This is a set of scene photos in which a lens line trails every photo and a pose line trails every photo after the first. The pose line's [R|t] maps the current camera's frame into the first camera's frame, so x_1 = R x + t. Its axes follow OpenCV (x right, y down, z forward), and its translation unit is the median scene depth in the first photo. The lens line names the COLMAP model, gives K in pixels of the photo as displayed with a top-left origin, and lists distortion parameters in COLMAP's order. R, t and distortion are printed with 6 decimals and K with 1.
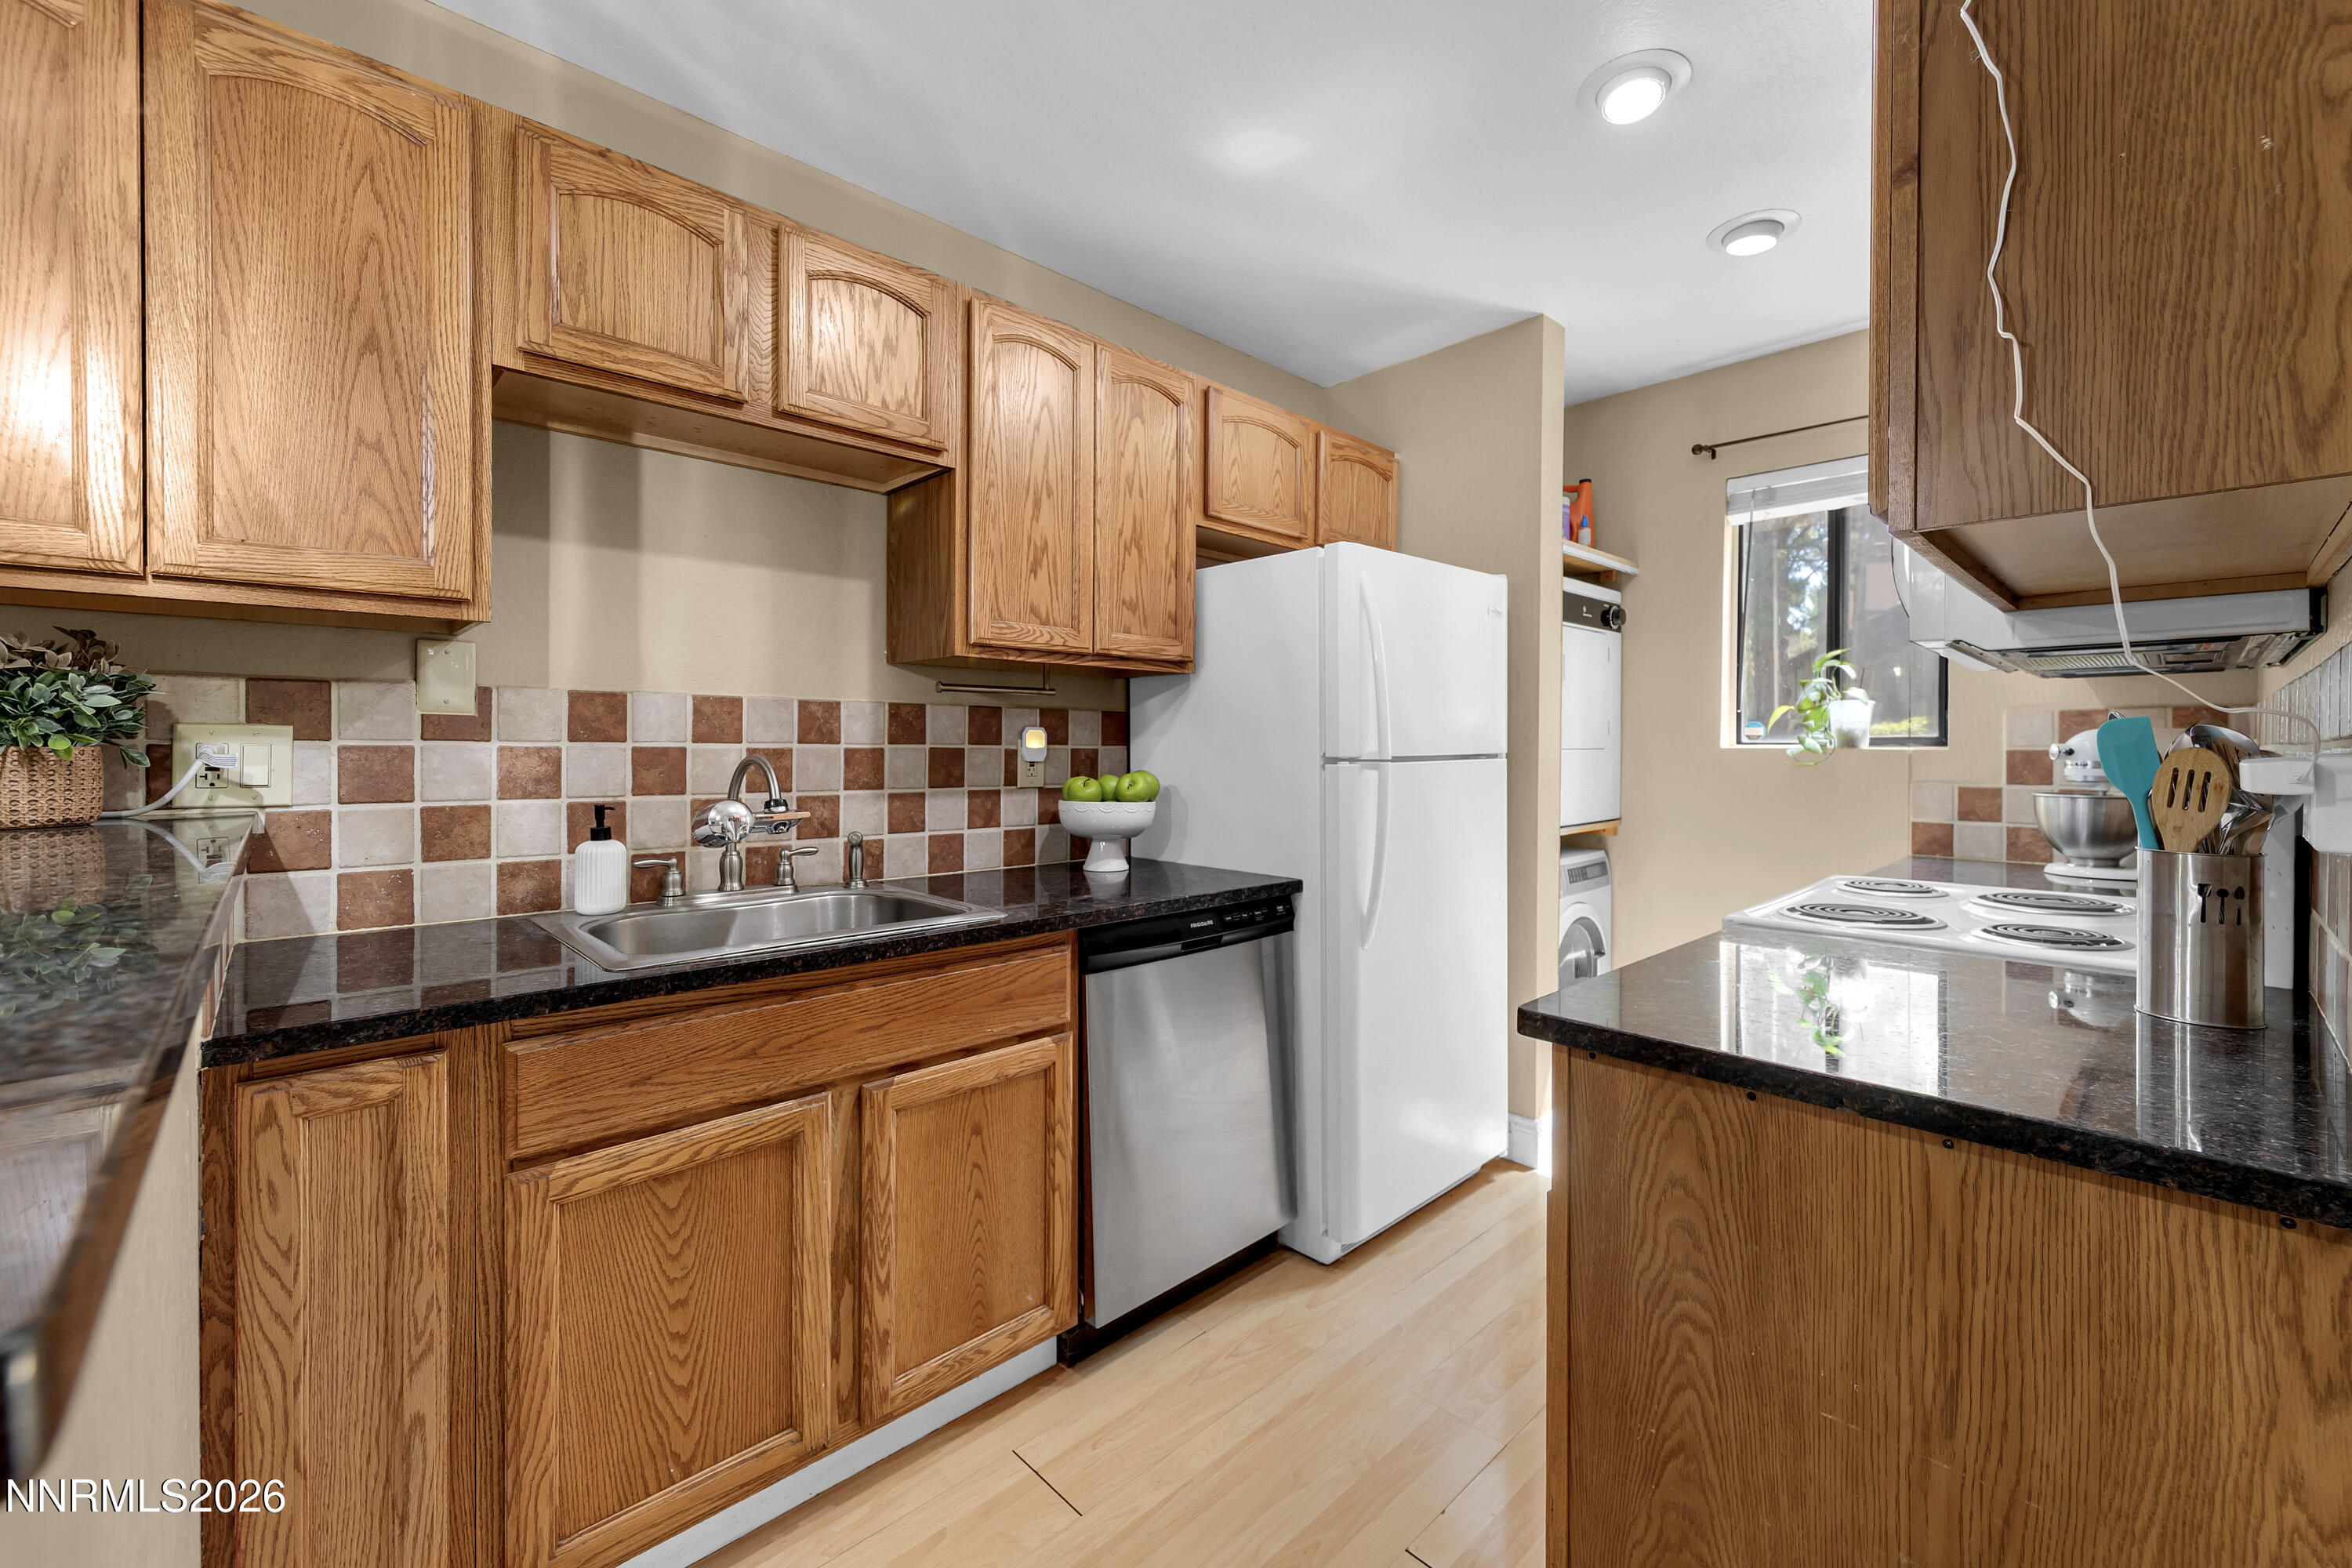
lens RADIAL K [[959.7, 0, 1208.0], [0, 959.7, 757.7], [0, 0, 1]] dist [-0.000061, 0.001479]
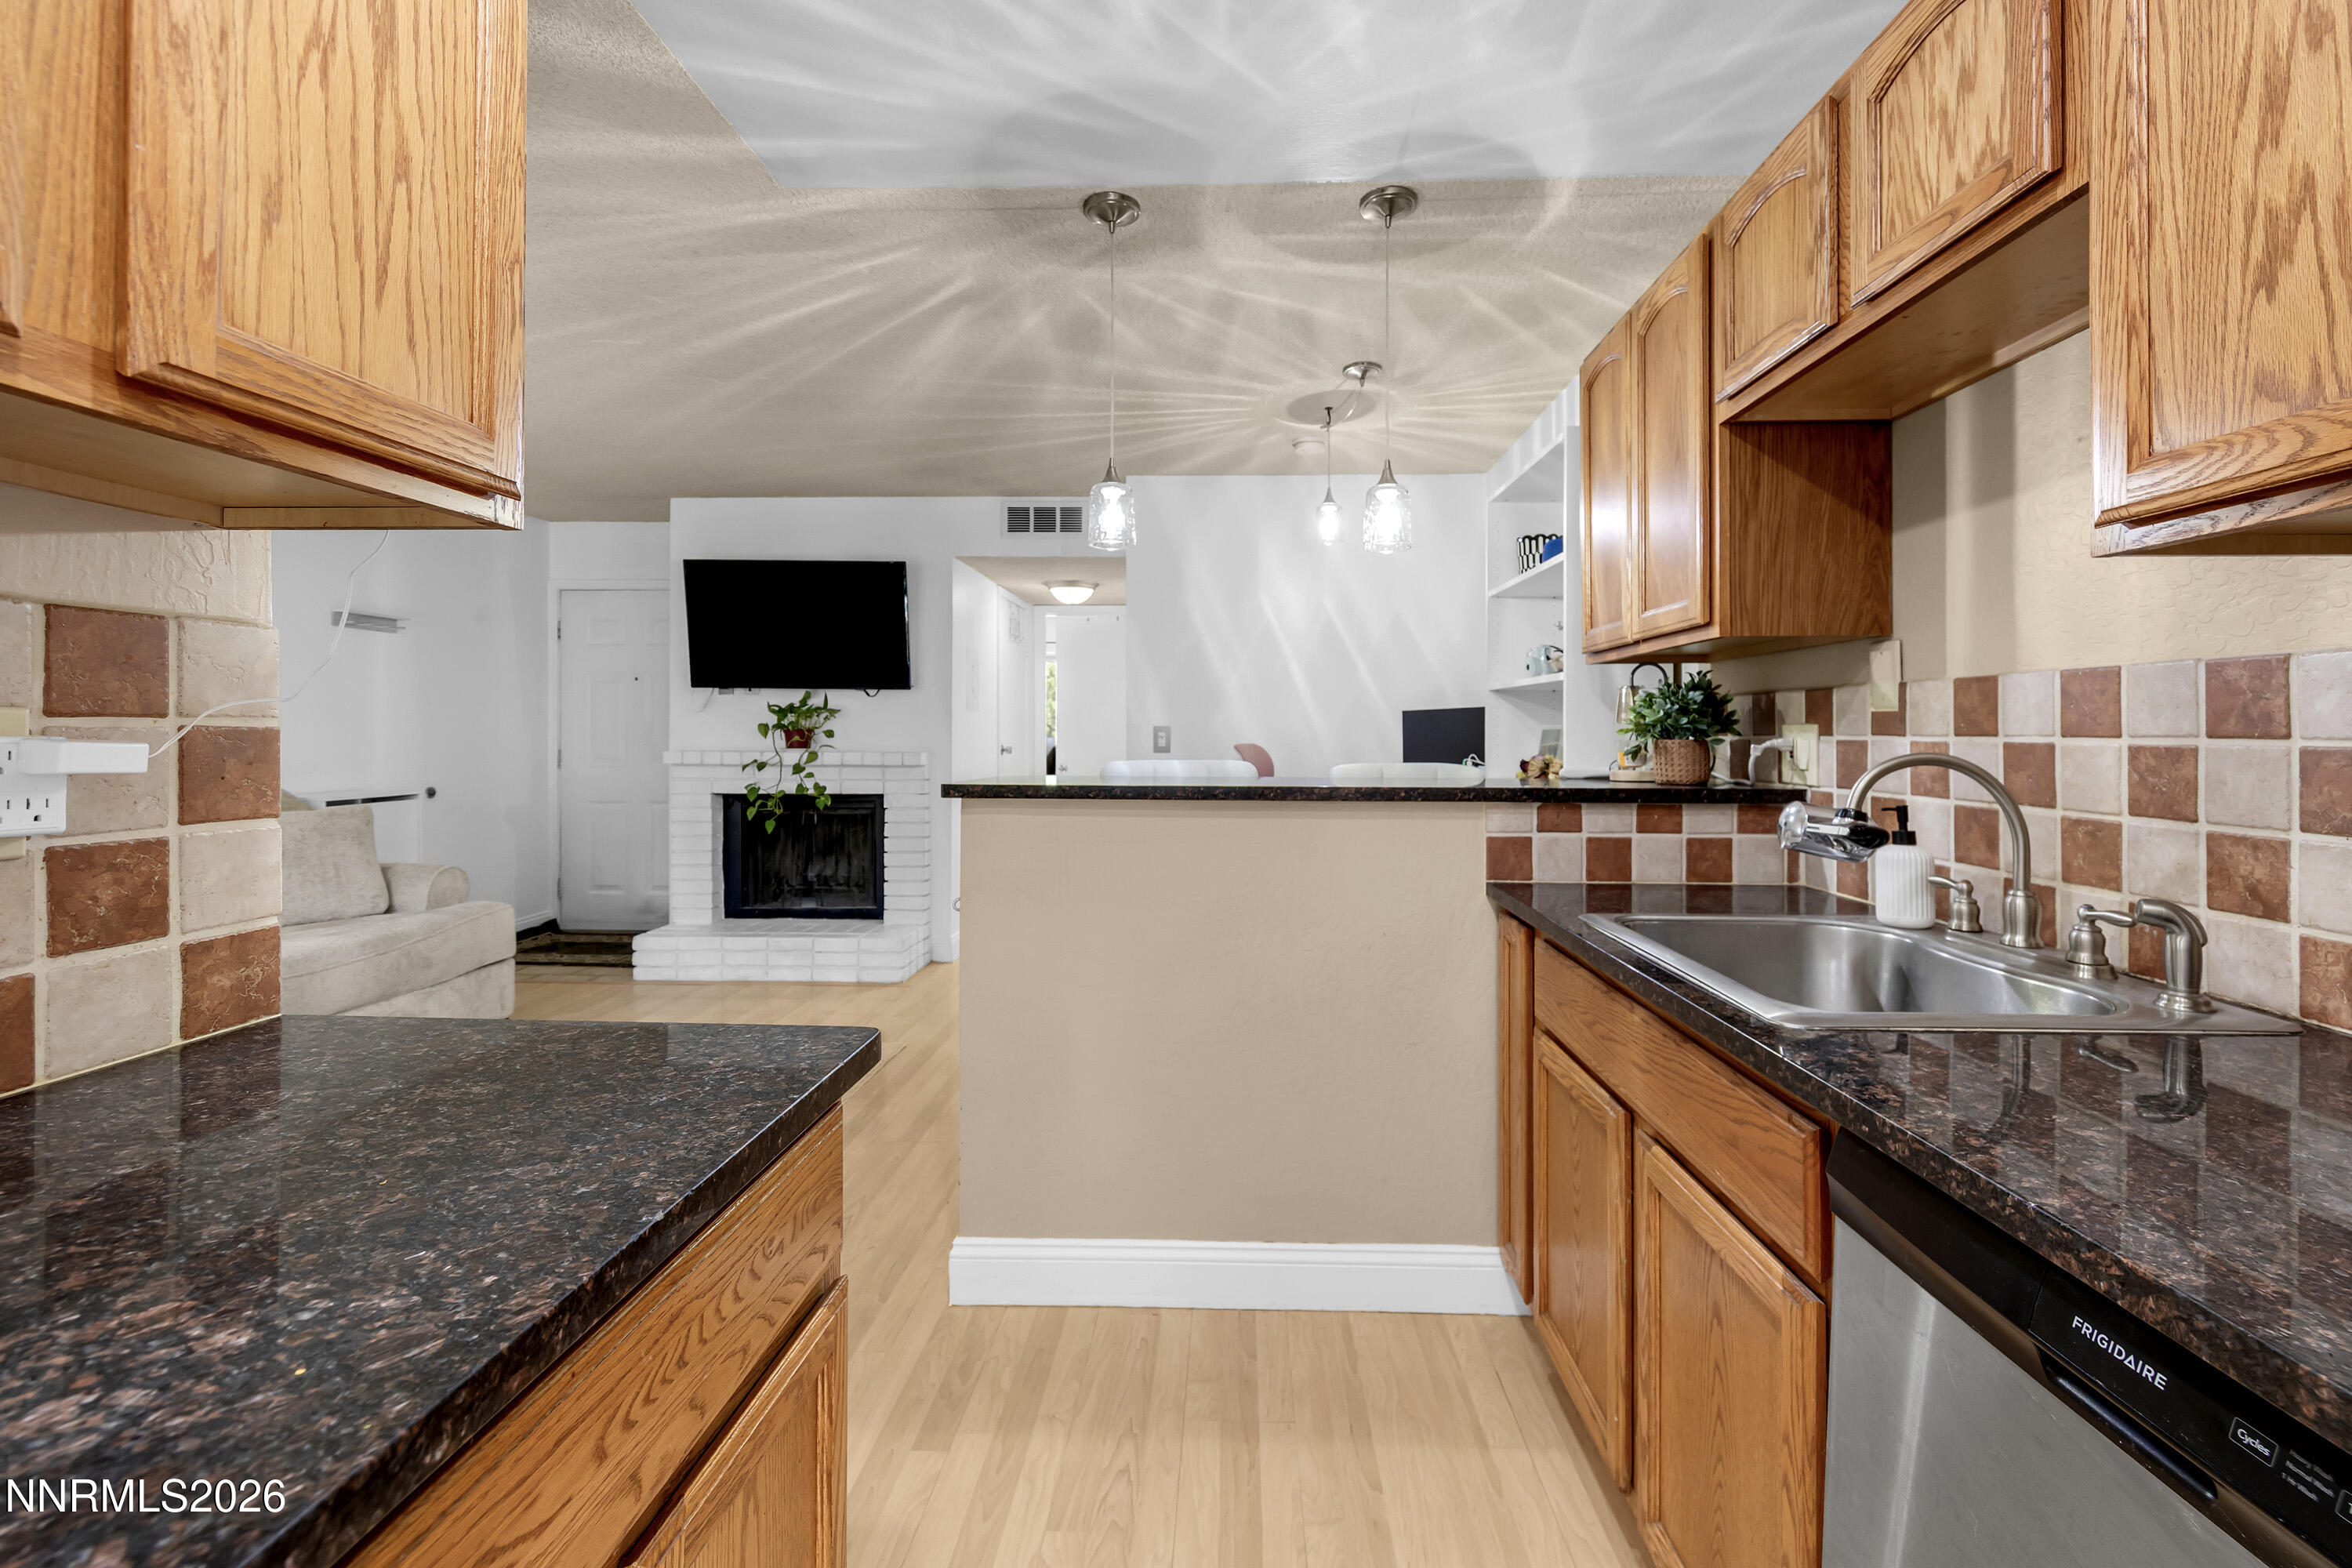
lens RADIAL K [[959.7, 0, 1213.5], [0, 959.7, 733.5], [0, 0, 1]] dist [-0.000061, 0.001479]
pose [[-0.713824, -0.007522, -0.700285, 0.414408], [-0.015114, 0.999875, 0.004667, -0.011898], [0.700162, 0.013916, -0.713849, 1.064831]]
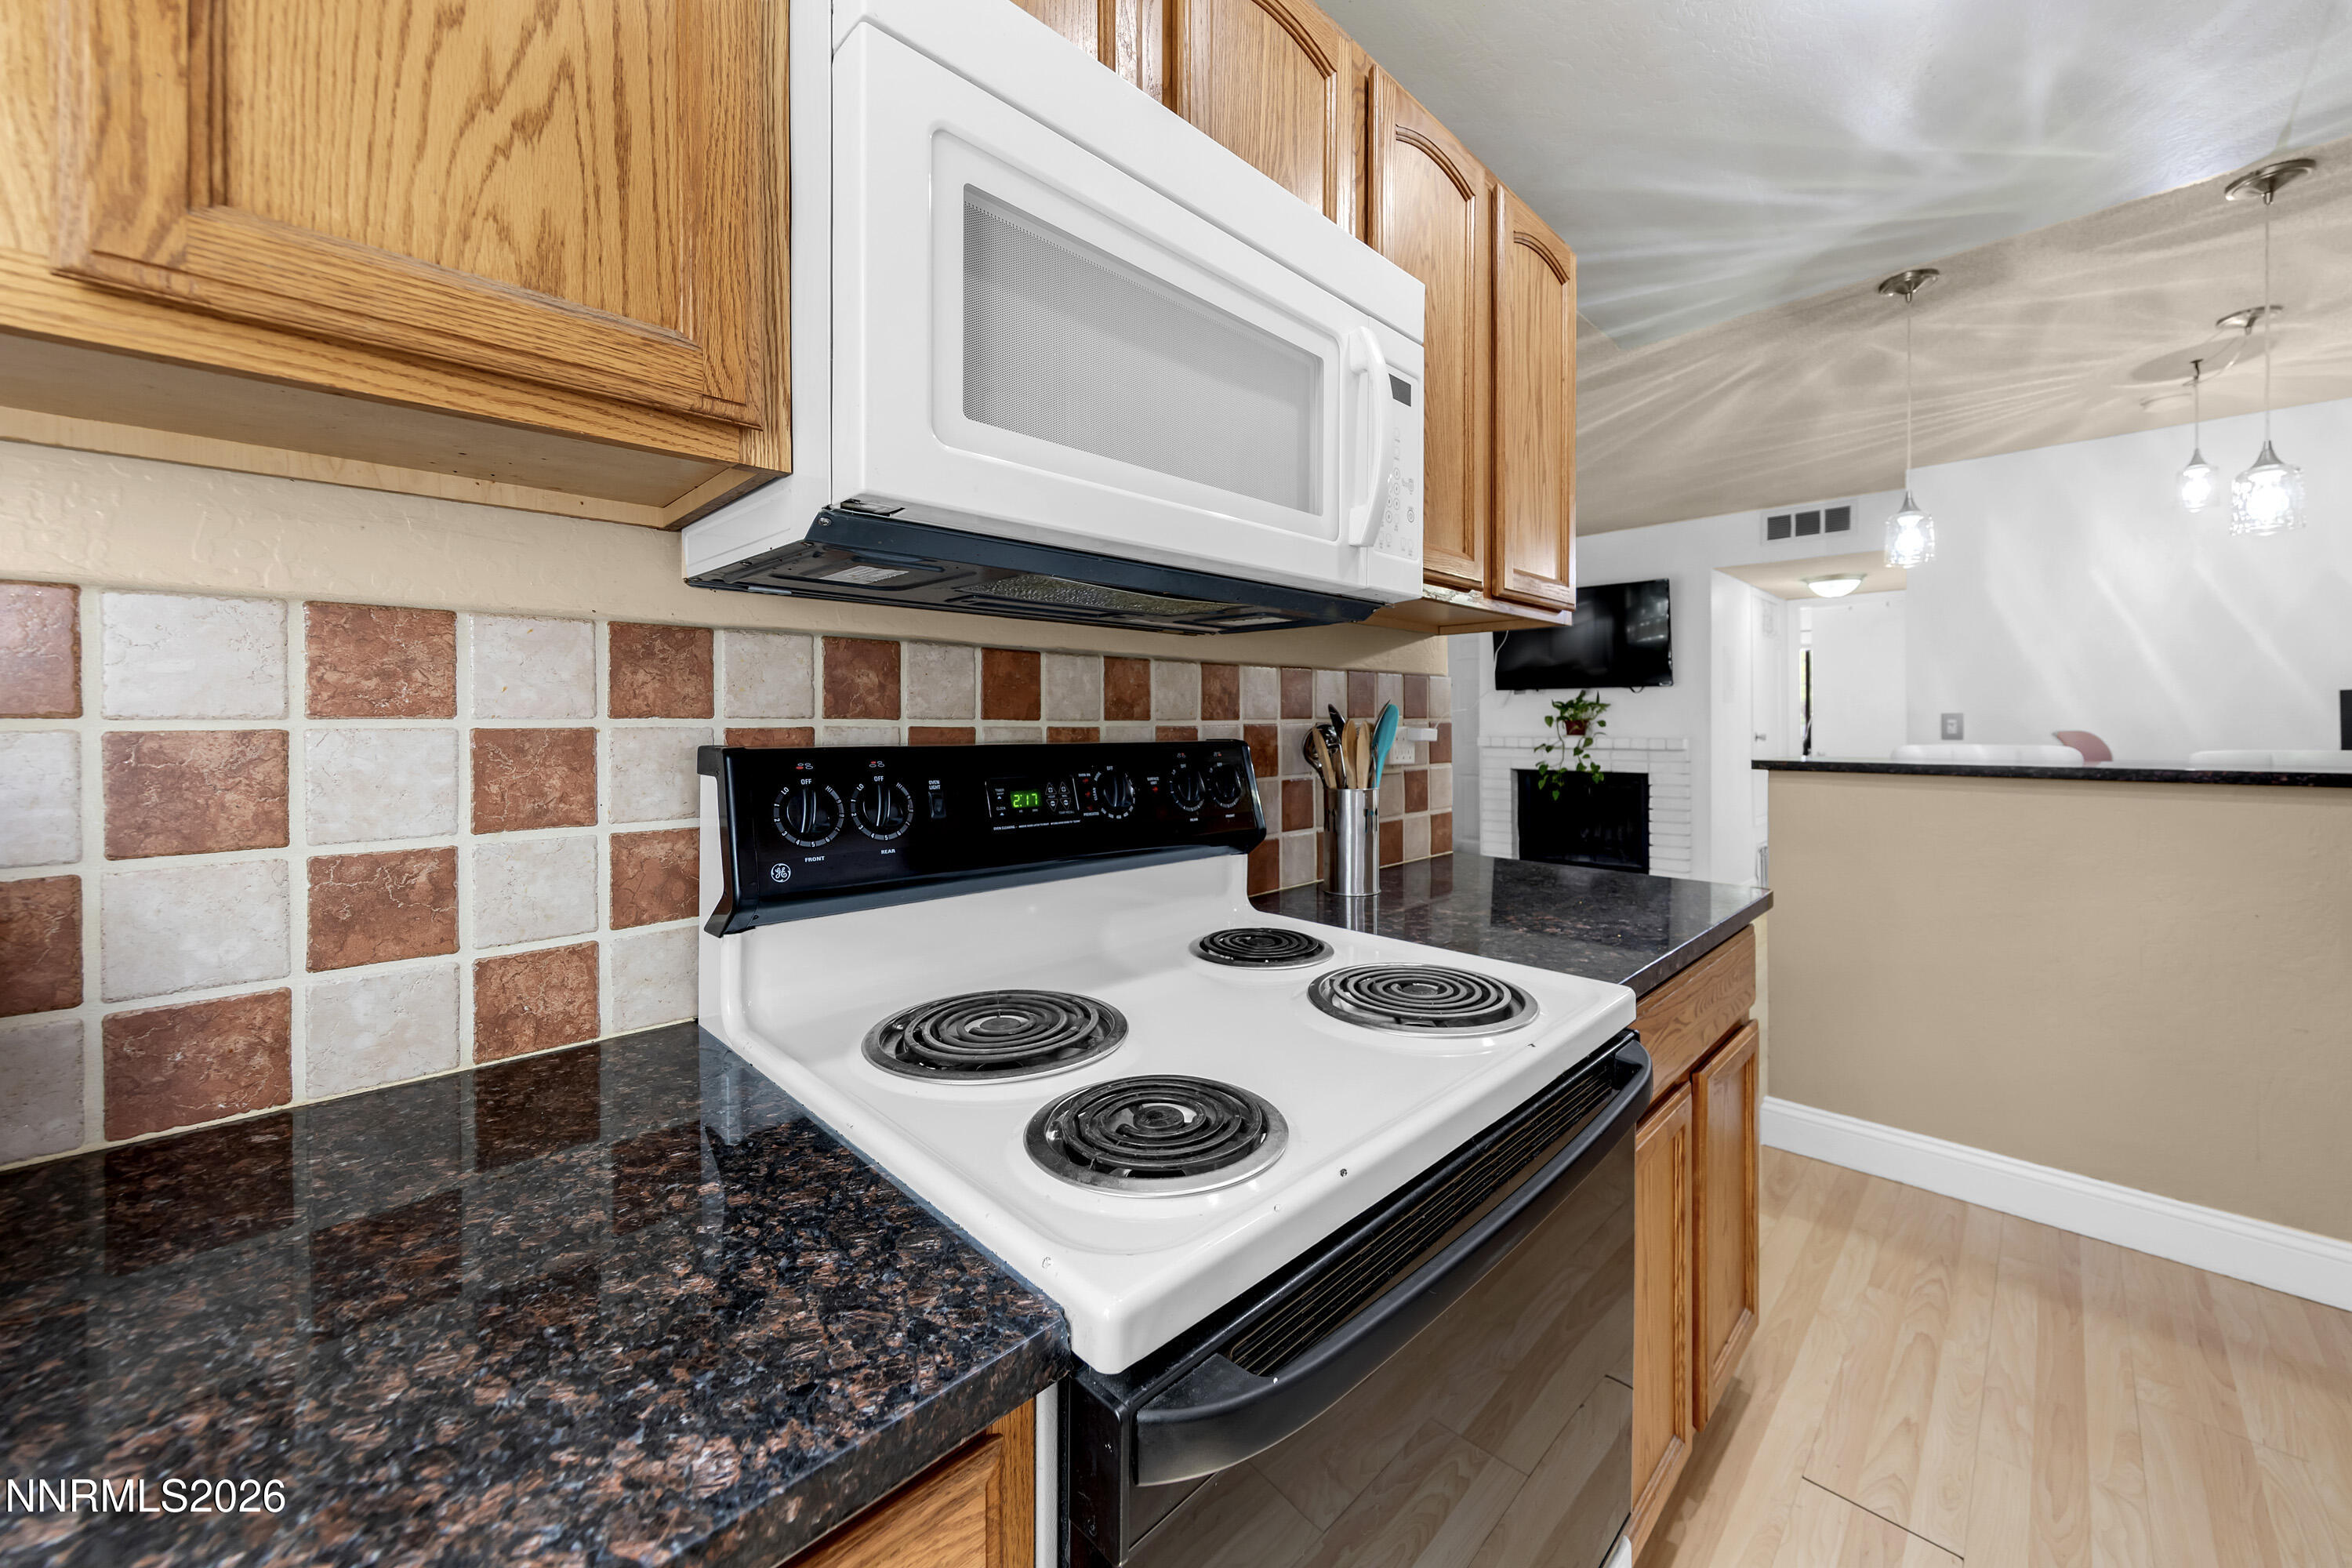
lens RADIAL K [[871.6, 0, 1215.0], [0, 871.6, 730.3], [0, 0, 1]] dist [0.005862, -0.001283]
pose [[-0.999458, 0.000414, -0.032921, 0.742742], [-0.000197, 0.999828, 0.018570, -0.015237], [0.032923, 0.018567, -0.999285, 1.389310]]
